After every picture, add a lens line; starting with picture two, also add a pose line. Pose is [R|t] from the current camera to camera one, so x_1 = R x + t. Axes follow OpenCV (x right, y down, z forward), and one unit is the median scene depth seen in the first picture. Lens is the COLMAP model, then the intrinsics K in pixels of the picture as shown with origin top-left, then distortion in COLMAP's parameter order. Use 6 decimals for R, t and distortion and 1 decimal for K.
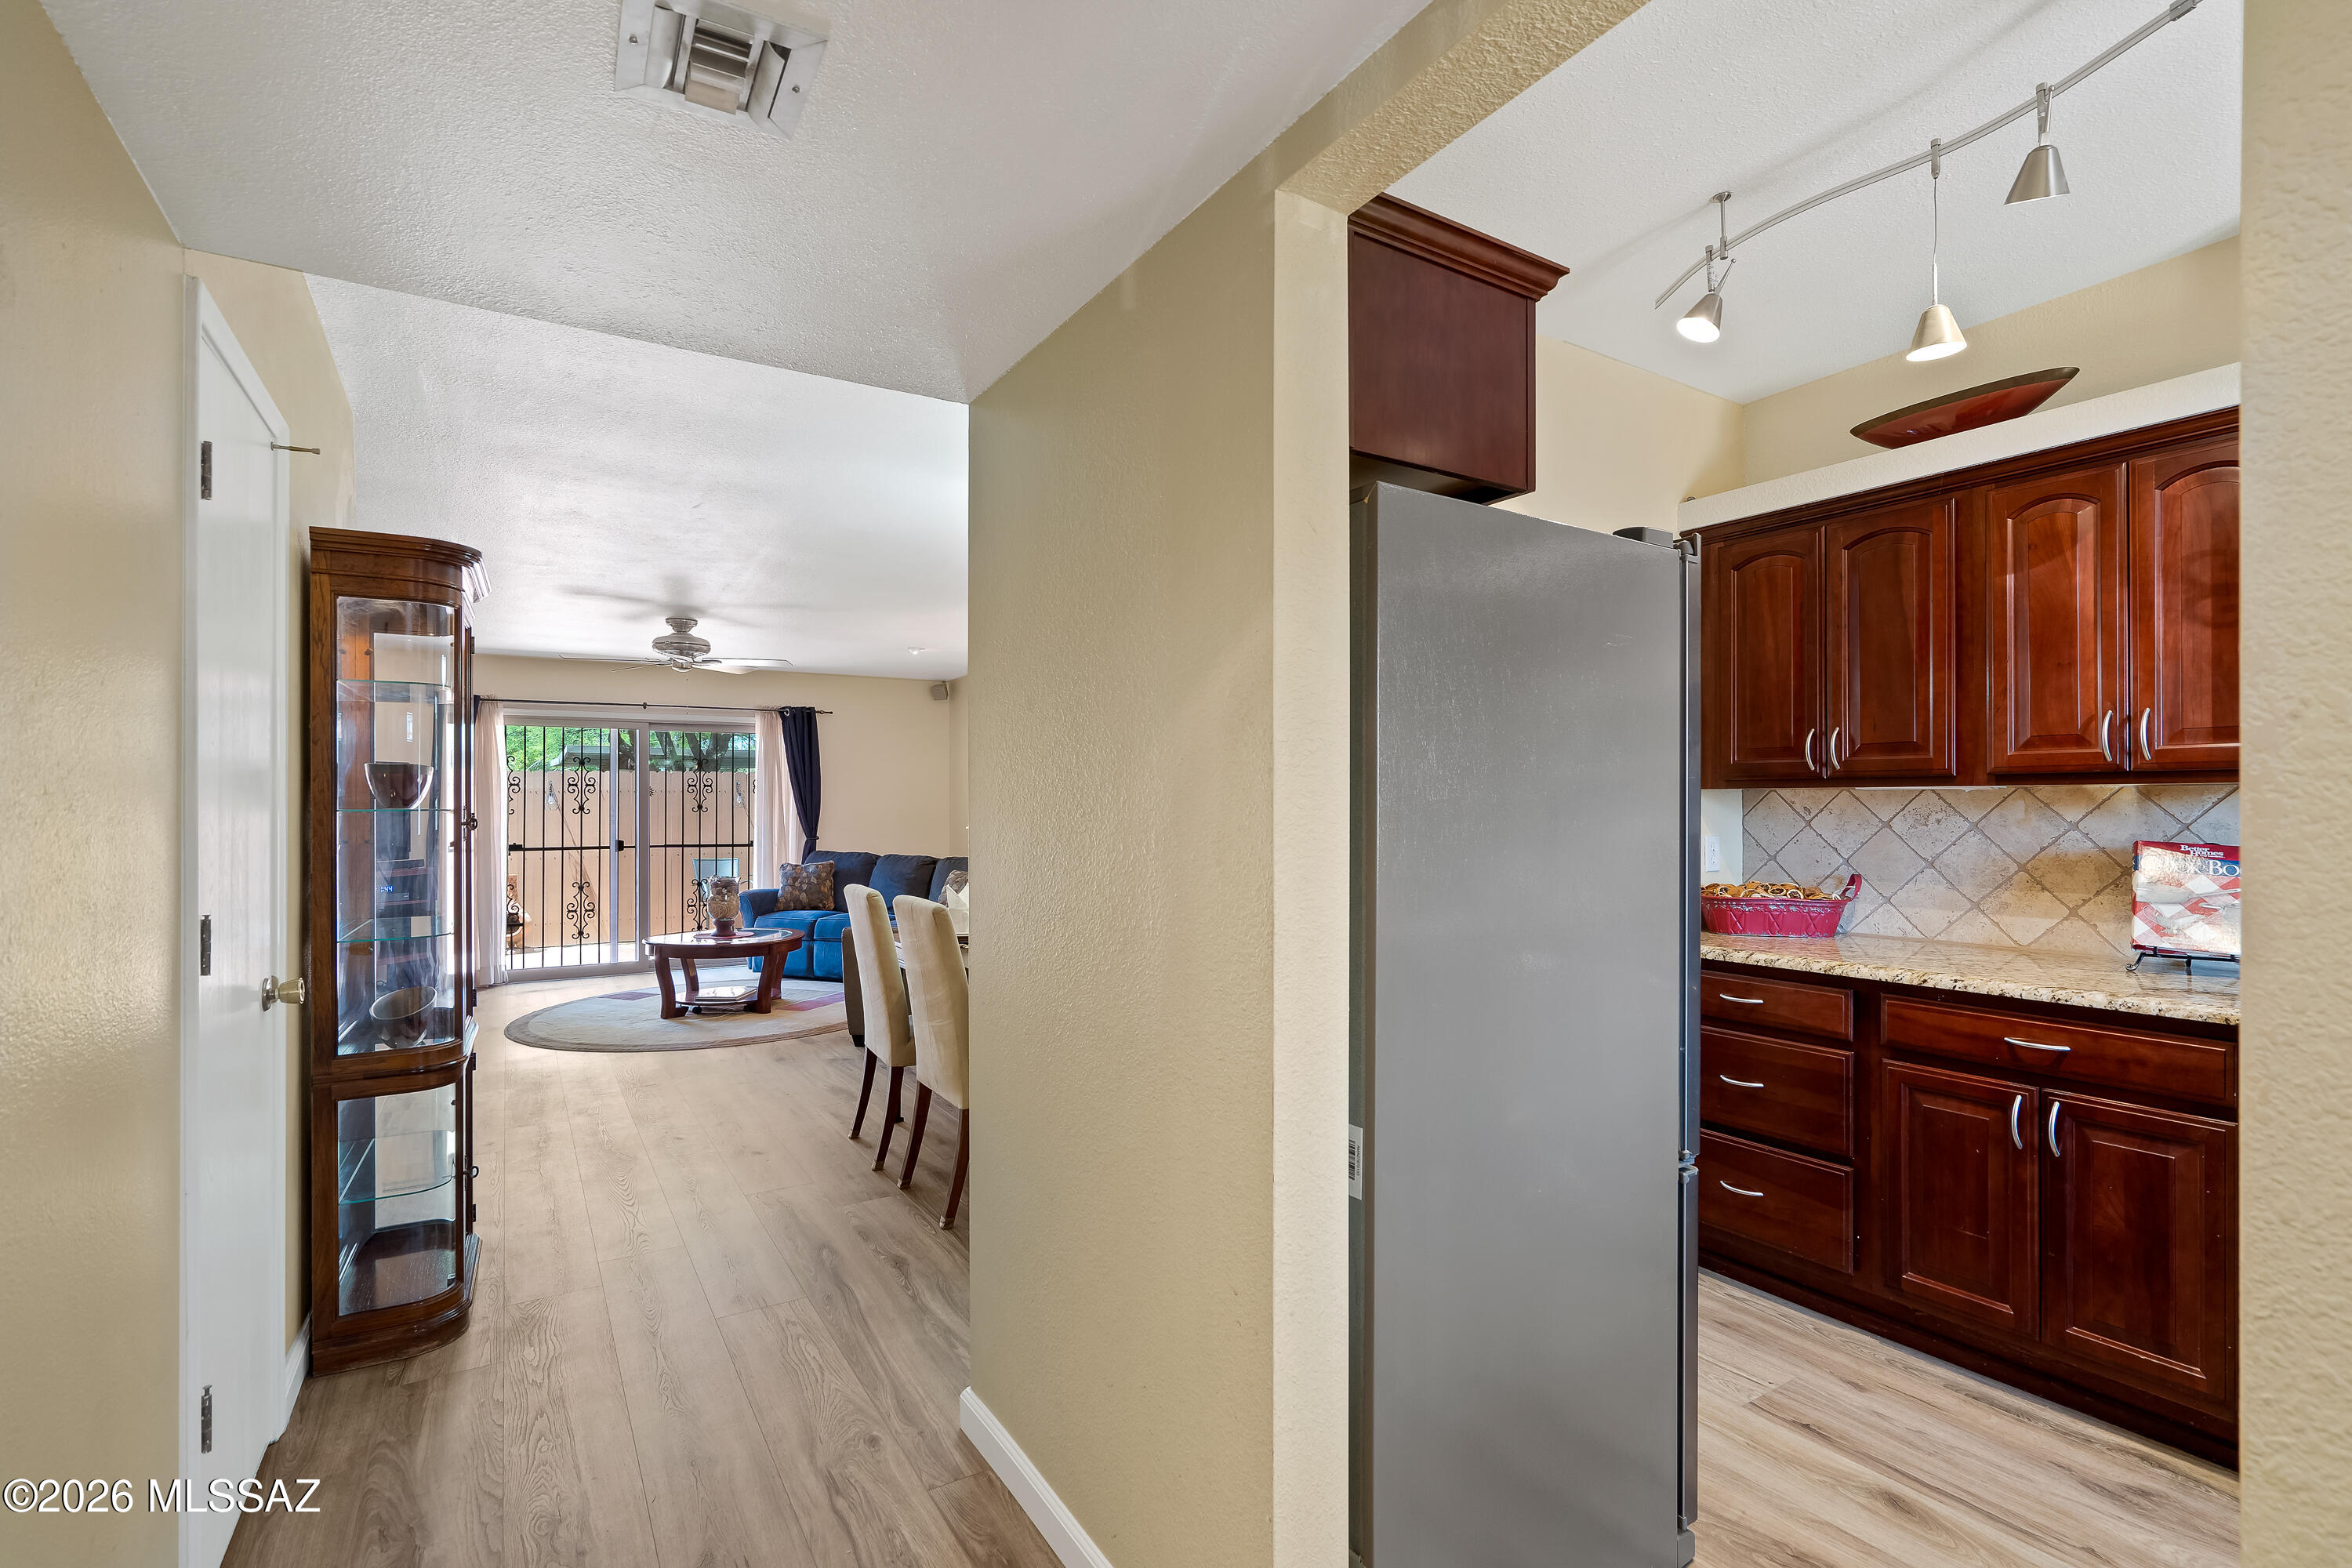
lens RADIAL K [[1079.2, 0, 1160.7], [0, 1079.2, 794.3], [0, 0, 1]] dist [0.003036, 0.001304]
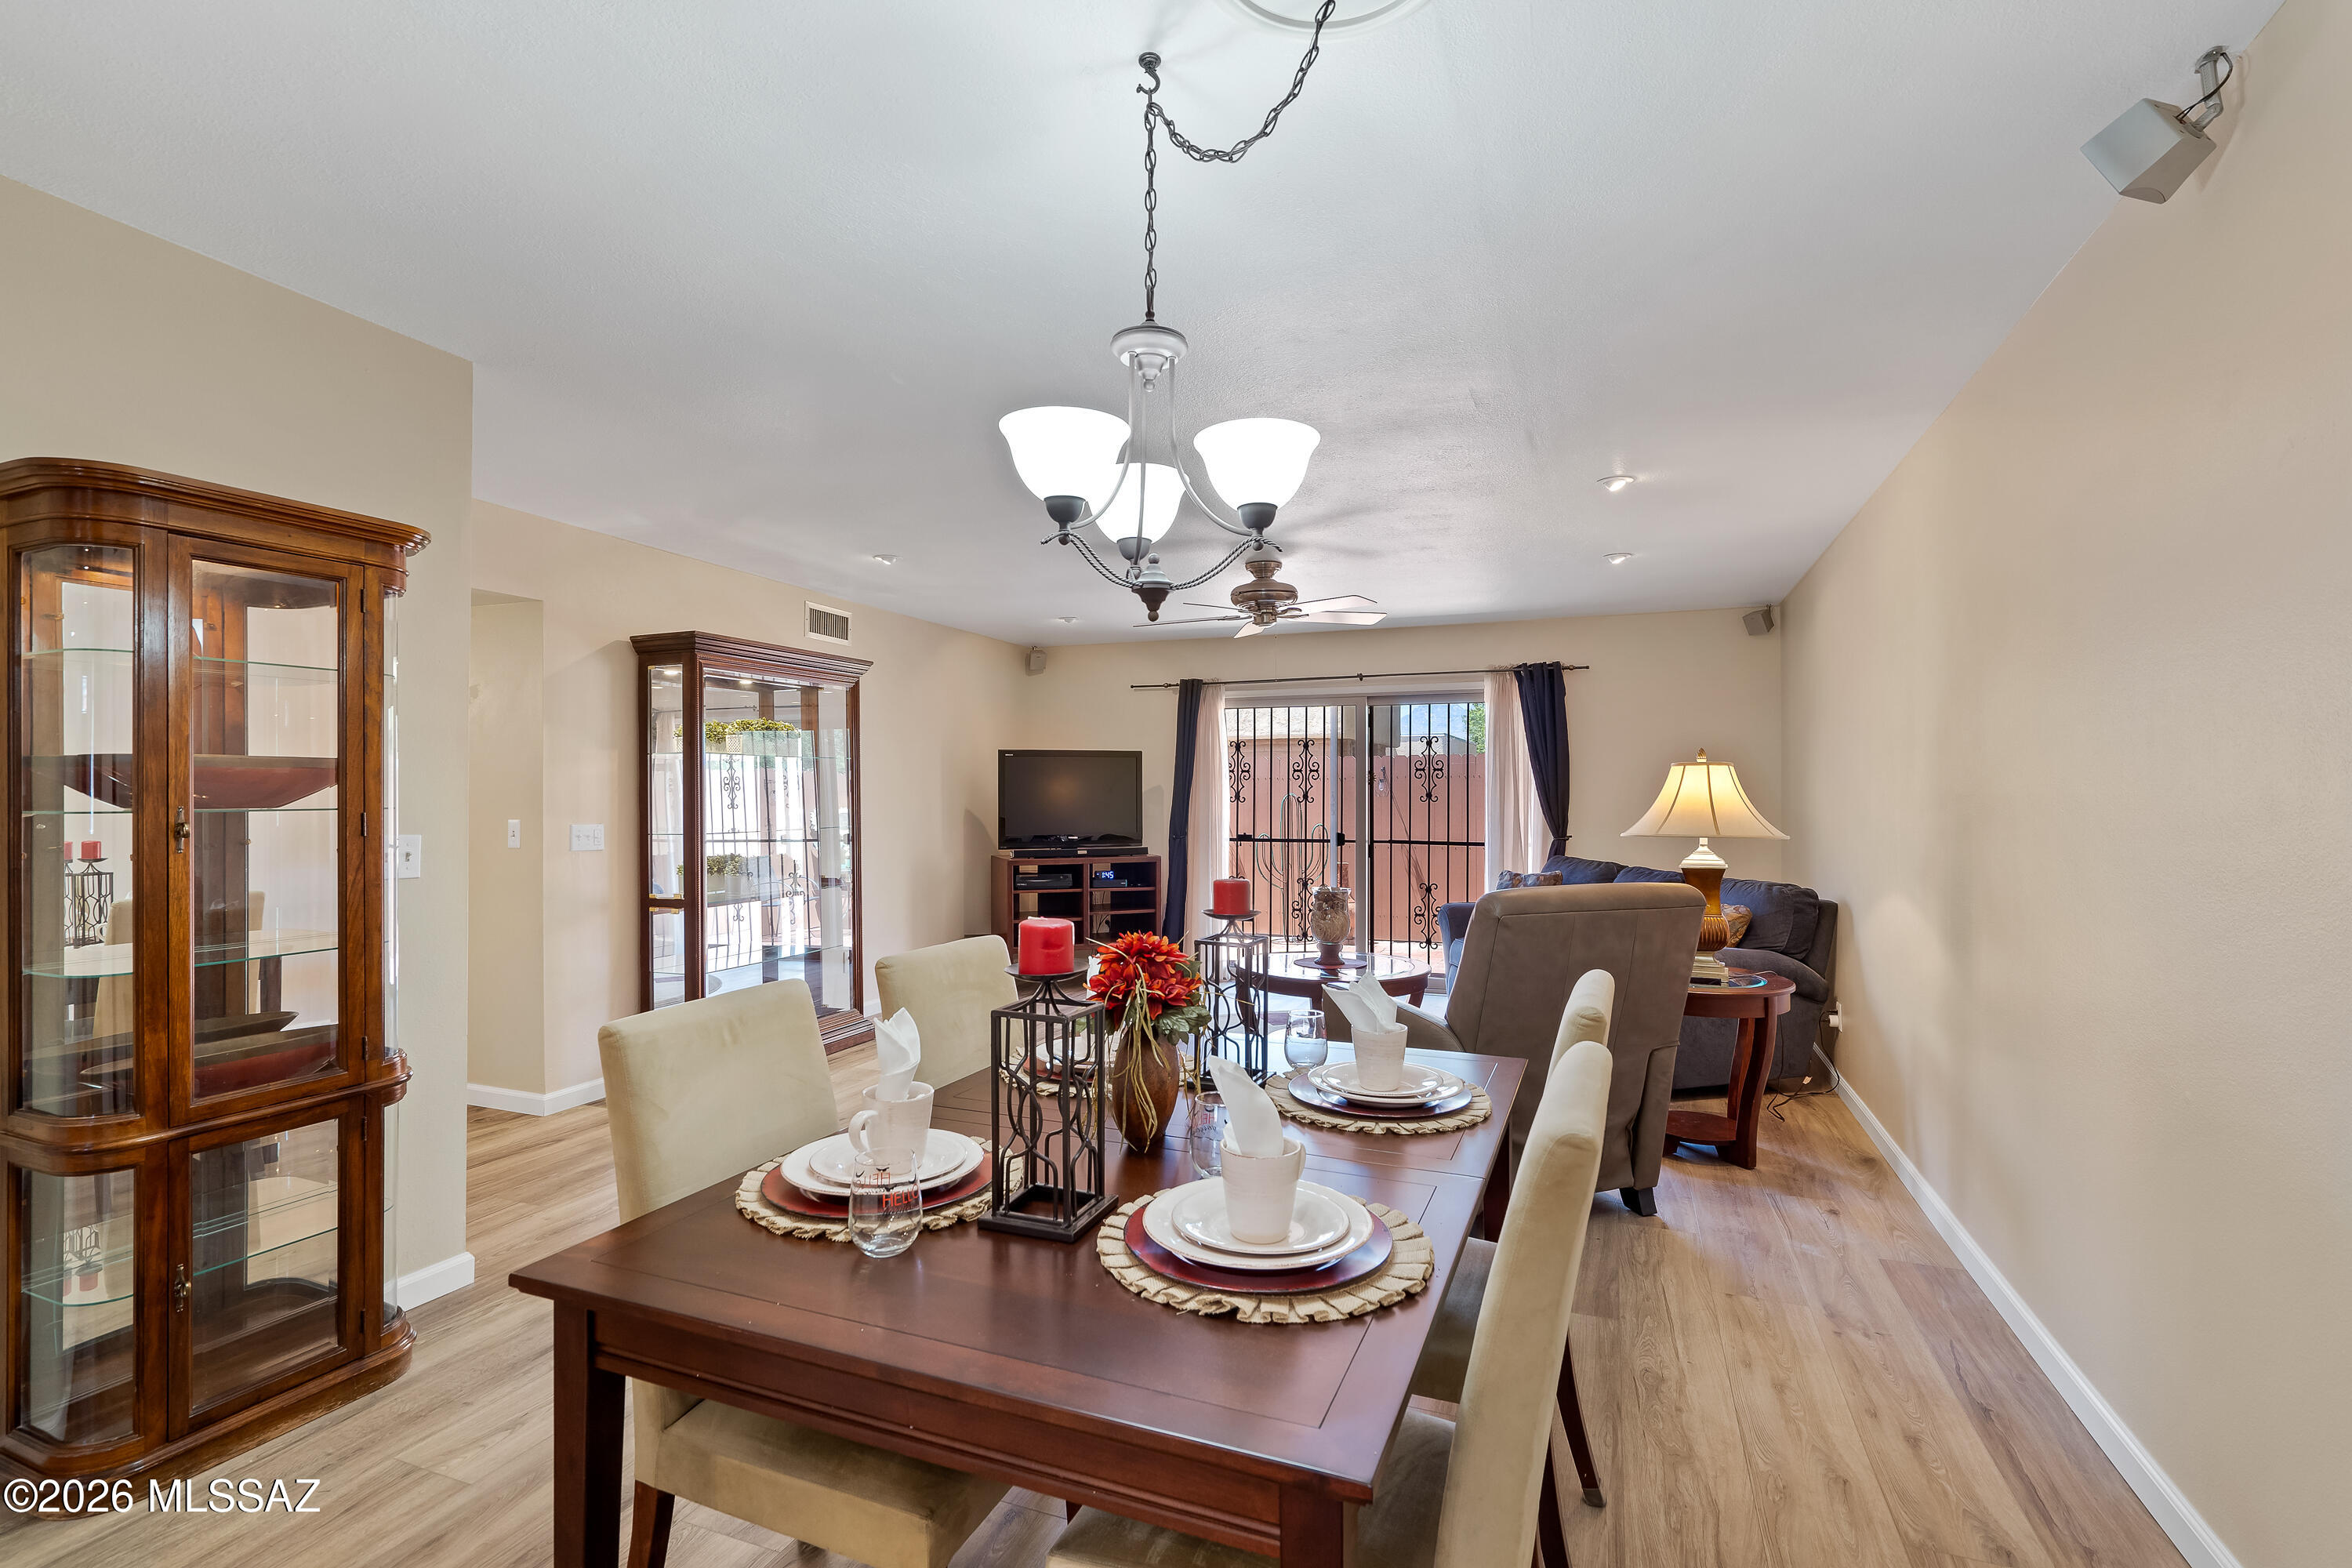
lens RADIAL K [[1079.2, 0, 1166.7], [0, 1079.2, 791.2], [0, 0, 1]] dist [0.003036, 0.001304]
pose [[0.596475, 0.001507, -0.802630, 0.121460], [0.007246, 0.999947, 0.007263, 0.000971], [0.802599, -0.010148, 0.596433, 0.365910]]
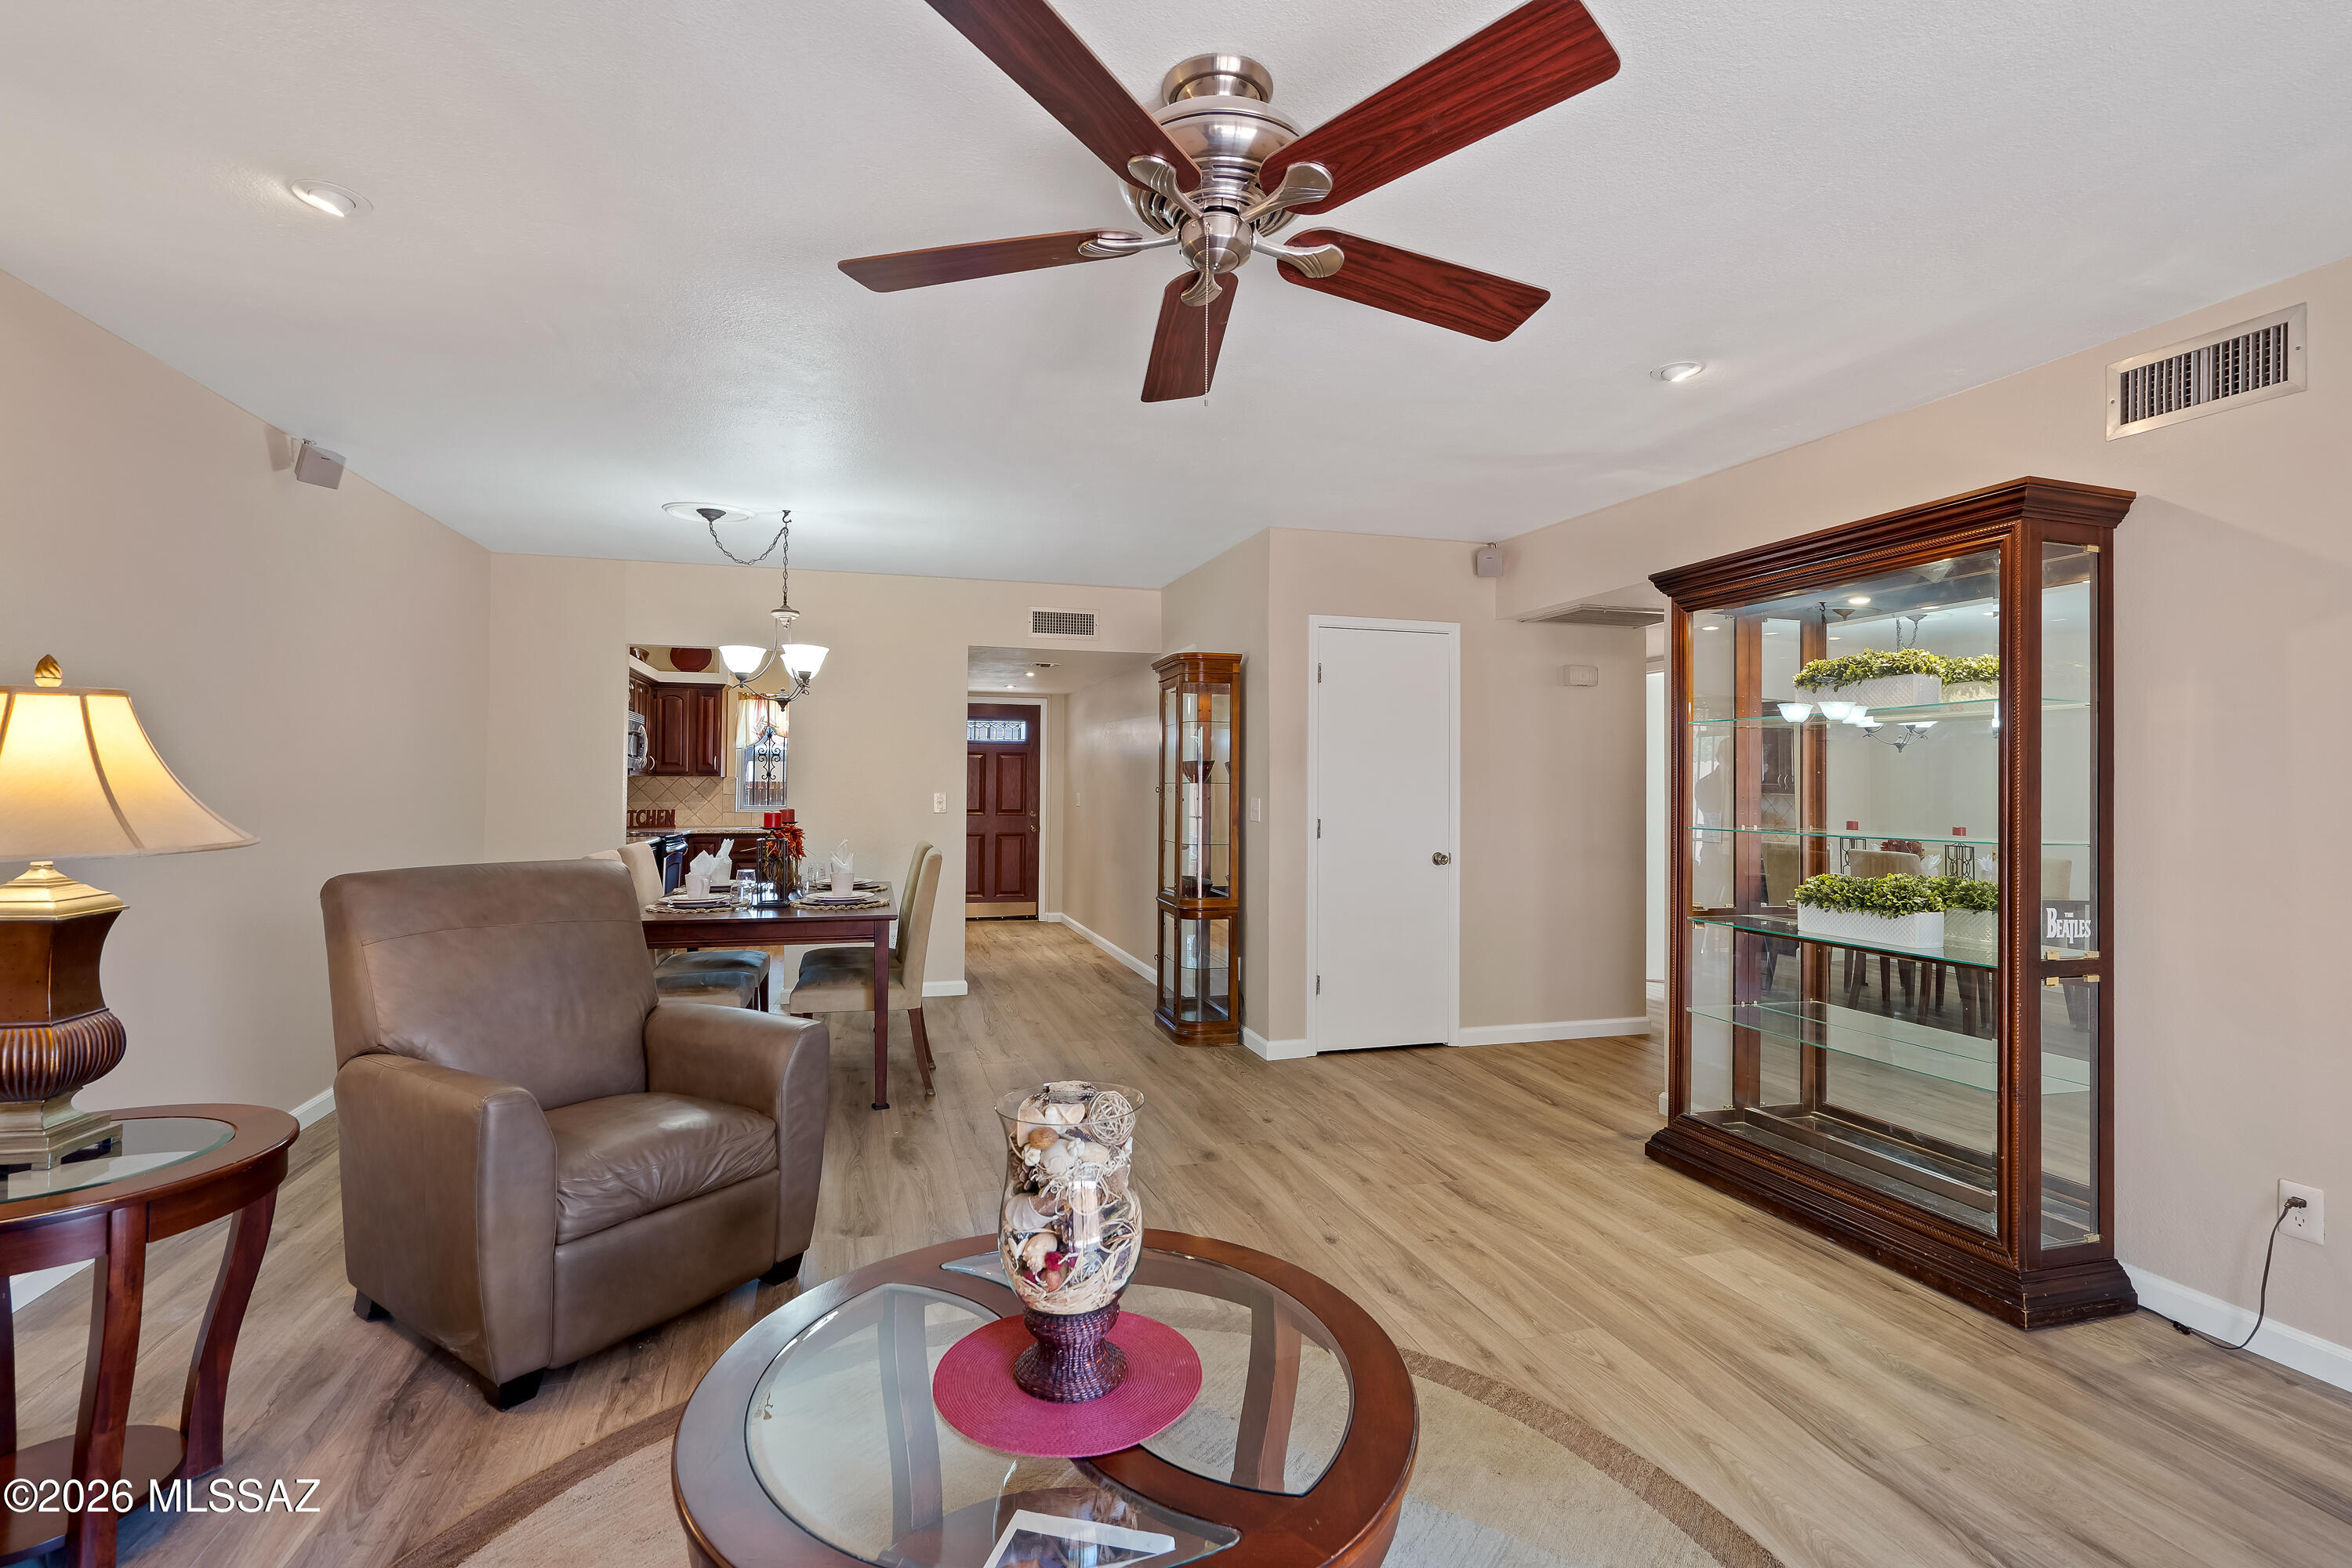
lens RADIAL K [[1079.2, 0, 1166.4], [0, 1079.2, 781.2], [0, 0, 1]] dist [0.003036, 0.001304]
pose [[-0.964487, -0.002826, 0.264115, -0.395683], [-0.006443, 0.999897, -0.012827, 0.013383], [-0.264051, -0.014073, -0.964406, 0.991234]]
